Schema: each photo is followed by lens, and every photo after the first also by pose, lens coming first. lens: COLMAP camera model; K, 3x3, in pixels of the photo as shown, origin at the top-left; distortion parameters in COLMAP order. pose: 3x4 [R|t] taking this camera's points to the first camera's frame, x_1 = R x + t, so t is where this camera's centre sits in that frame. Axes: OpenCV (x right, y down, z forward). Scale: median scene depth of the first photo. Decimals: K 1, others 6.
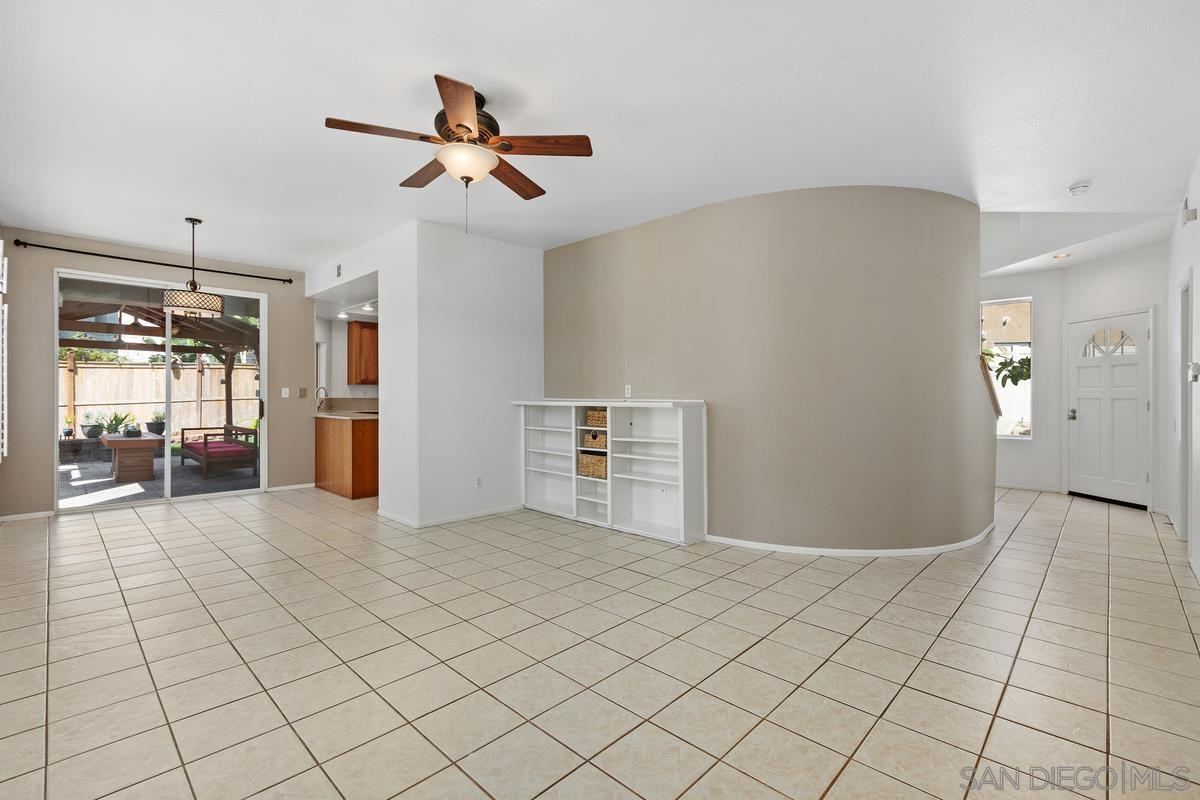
lens RADIAL K [[522.6, 0, 596.8], [0, 522.6, 396.2], [0, 0, 1]] dist [-0.001787, -0.000627]
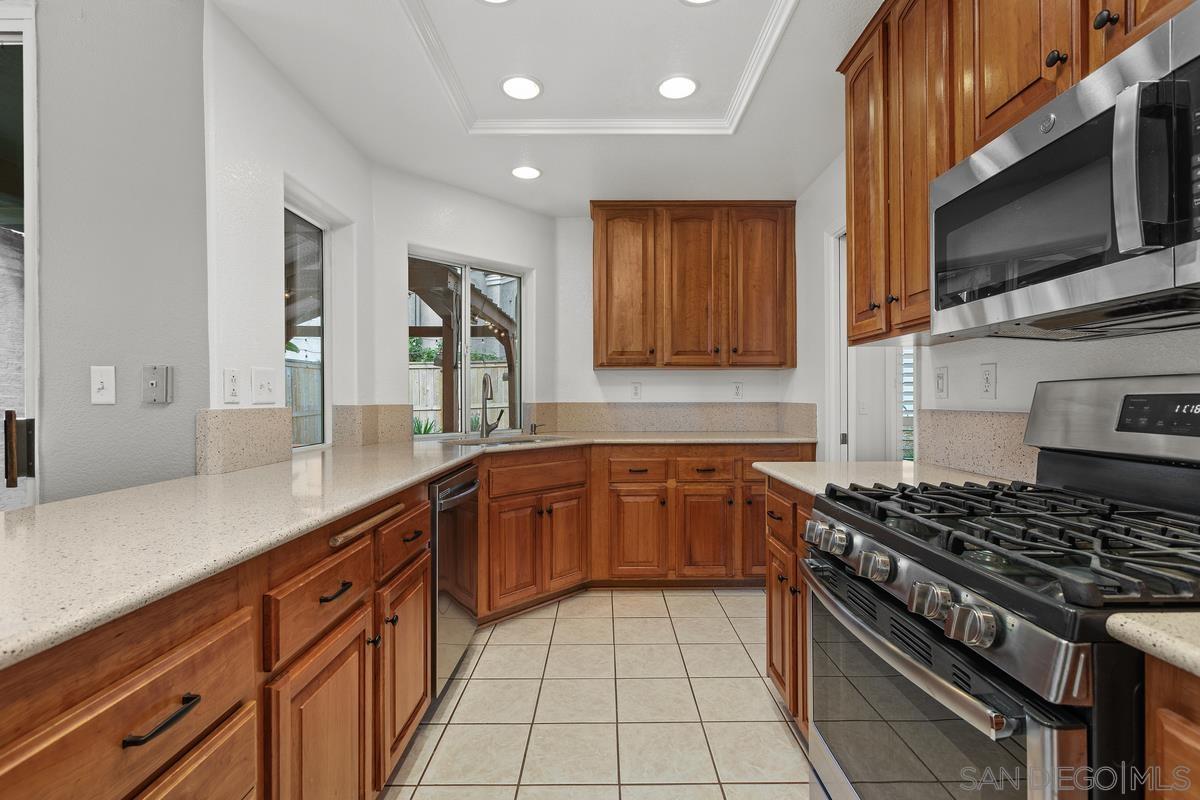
lens RADIAL K [[522.6, 0, 596.5], [0, 522.6, 396.9], [0, 0, 1]] dist [-0.001787, -0.000627]
pose [[0.698333, -0.003946, -0.715762, -0.186622], [0.004155, 0.999990, -0.001459, -0.000355], [0.715761, -0.001955, 0.698343, 0.725493]]
